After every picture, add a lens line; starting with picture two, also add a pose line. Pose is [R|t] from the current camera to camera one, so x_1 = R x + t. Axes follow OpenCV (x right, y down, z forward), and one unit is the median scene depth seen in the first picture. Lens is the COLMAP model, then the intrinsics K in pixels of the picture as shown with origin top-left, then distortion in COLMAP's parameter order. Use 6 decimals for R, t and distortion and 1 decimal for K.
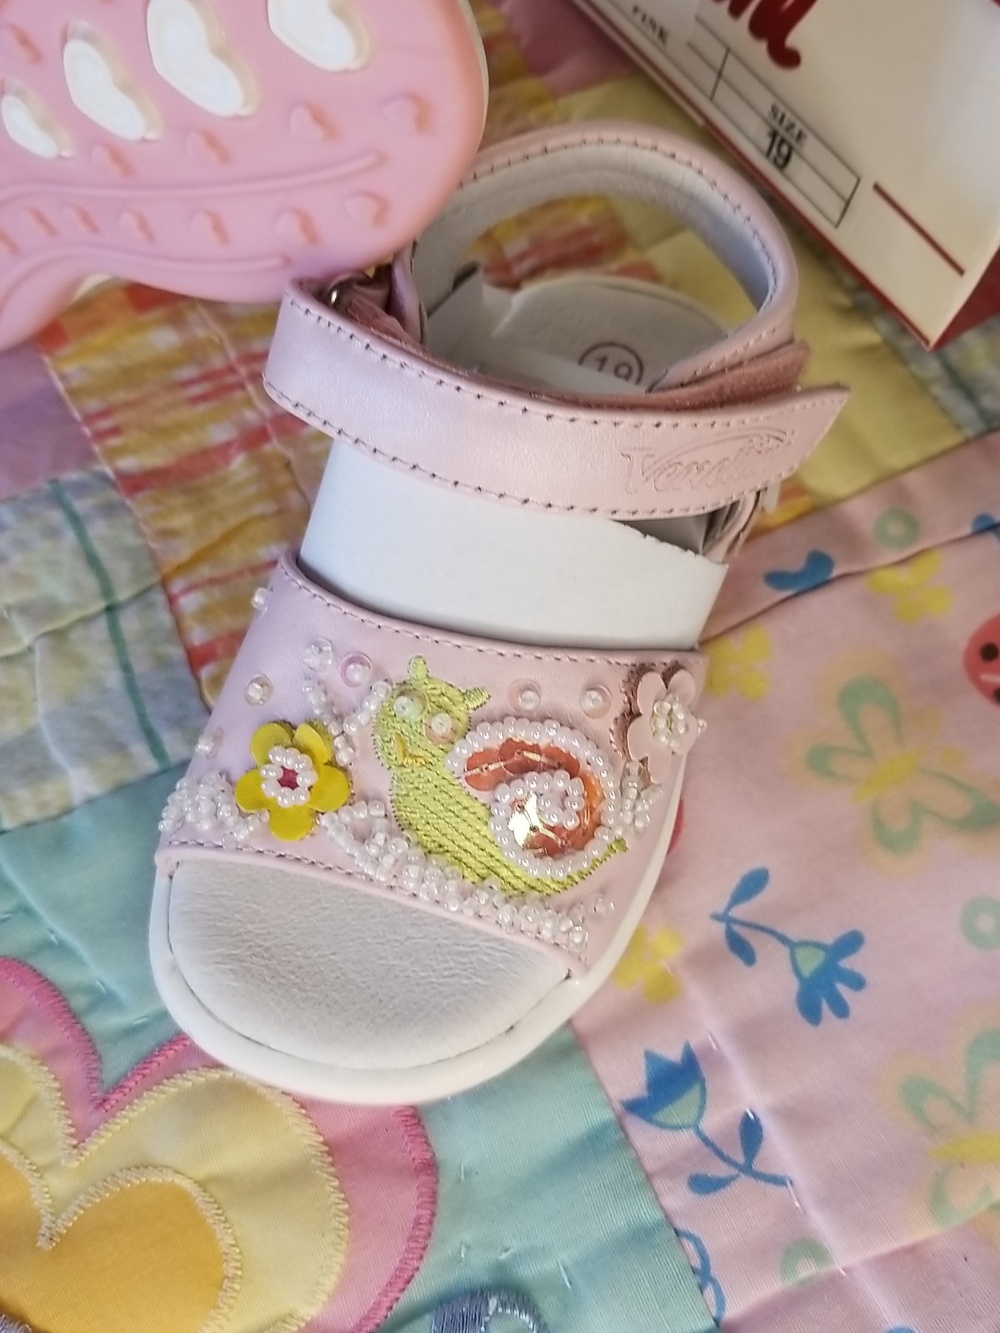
lens RADIAL K [[1462.2, 0, 544.0], [0, 1462.2, 644.7], [0, 0, 1]] dist [0.151180, -0.450511]
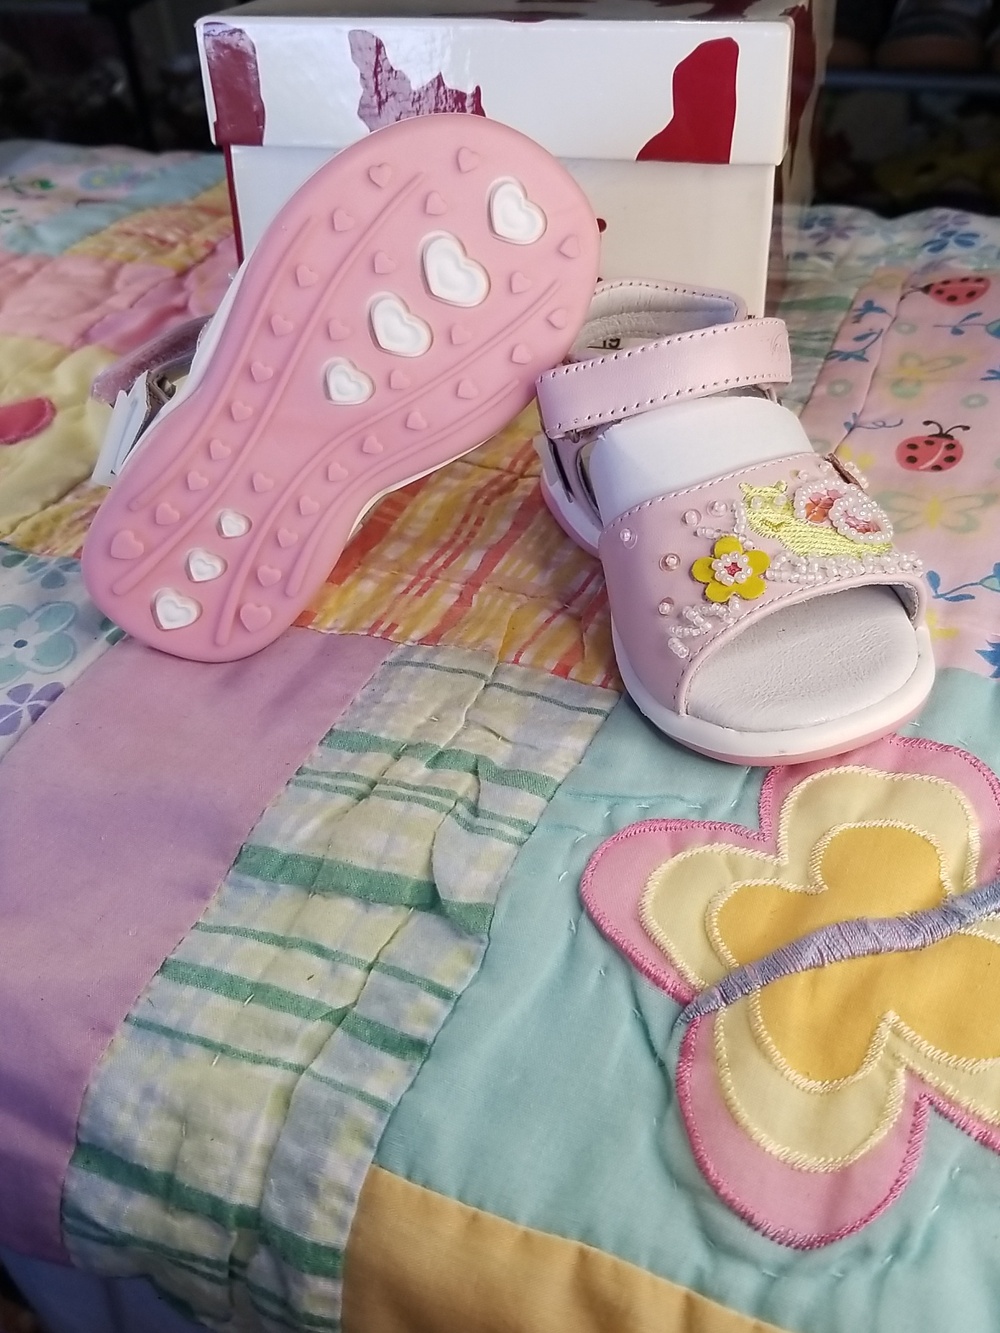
lens RADIAL K [[1459.8, 0, 540.1], [0, 1459.8, 667.2], [0, 0, 1]] dist [0.139200, -0.433118]
pose [[0.759416, -0.440334, 0.478950, -1.077080], [0.615437, 0.724952, -0.309325, 0.500286], [-0.211009, 0.529670, 0.821538, -0.201163]]
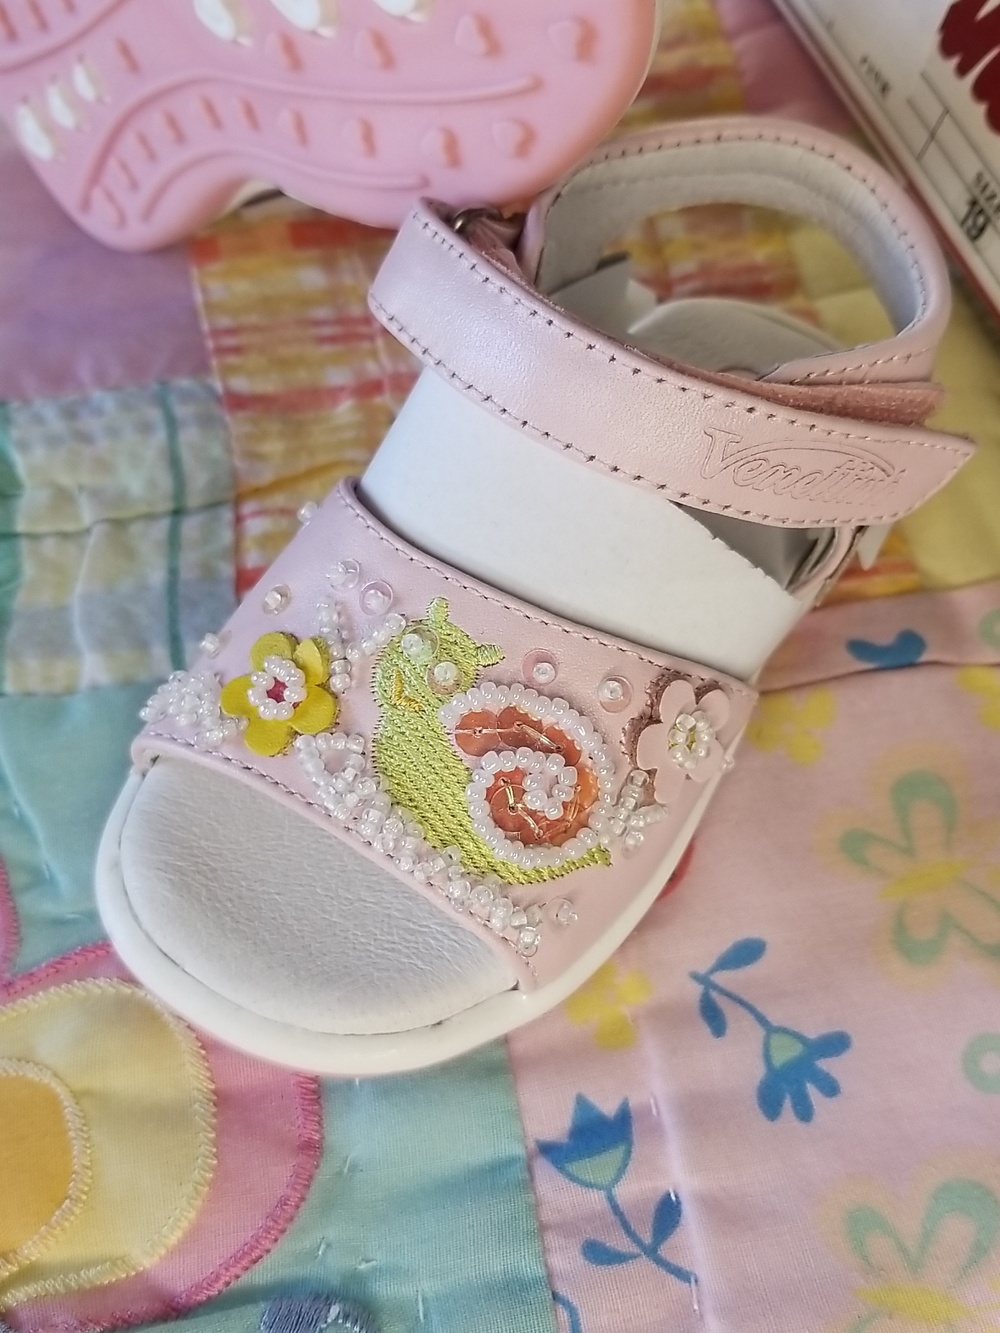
lens RADIAL K [[1459.8, 0, 540.1], [0, 1459.8, 667.2], [0, 0, 1]] dist [0.139200, -0.433118]
pose [[0.961809, 0.245328, -0.121400, 0.093249], [-0.254935, 0.964350, -0.070973, 0.095663], [0.099661, 0.099212, 0.990063, 0.084830]]
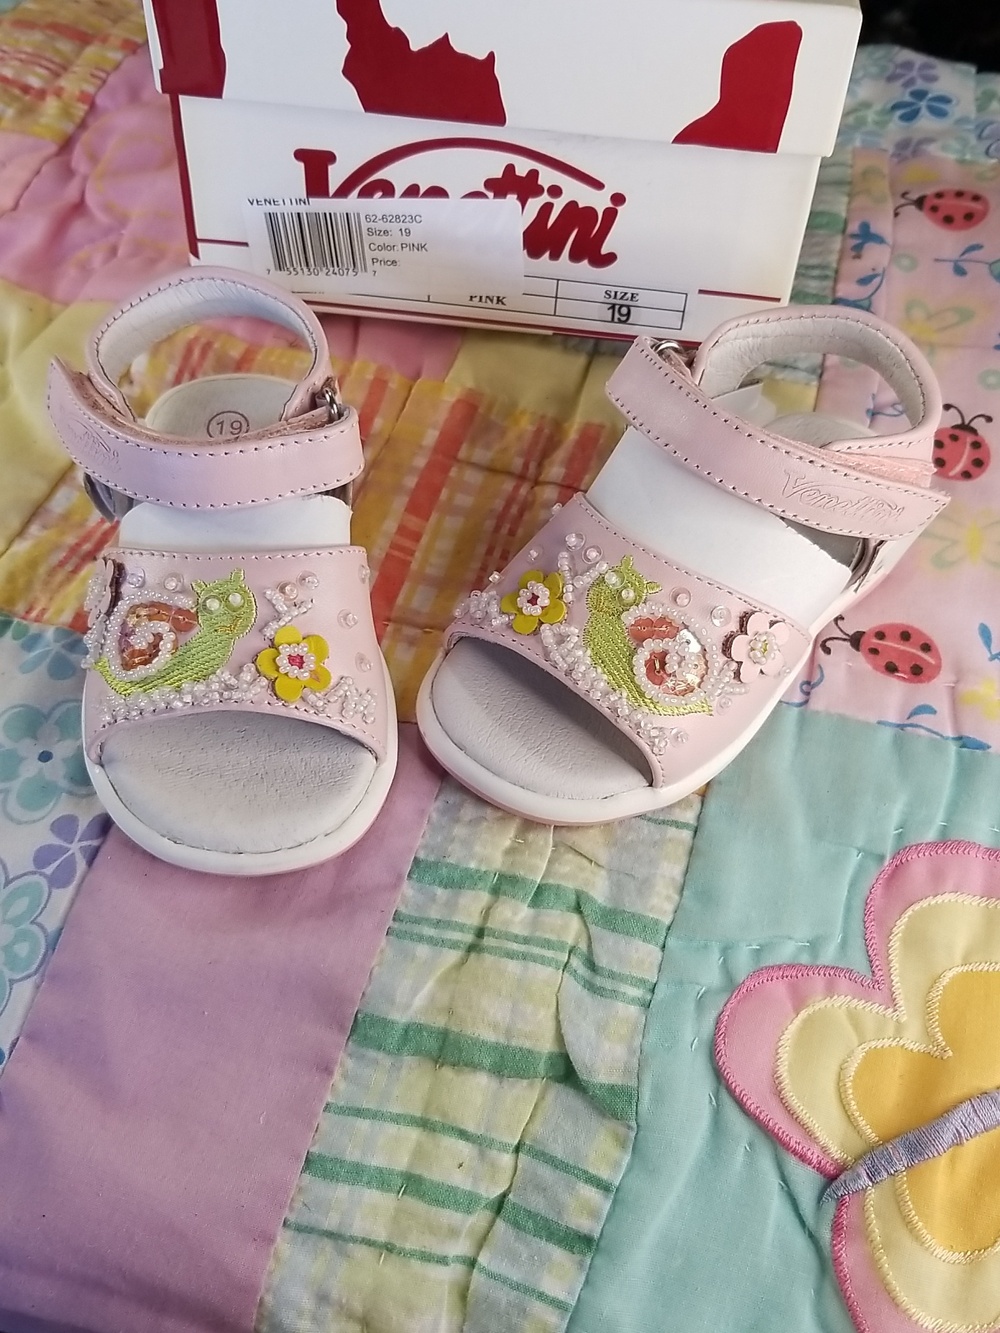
lens RADIAL K [[1459.8, 0, 540.1], [0, 1459.8, 667.2], [0, 0, 1]] dist [0.139200, -0.433118]
pose [[0.656082, -0.610828, 0.443221, -0.993632], [0.672330, 0.739849, 0.024406, -0.190553], [-0.342825, 0.281978, 0.896080, -0.302561]]
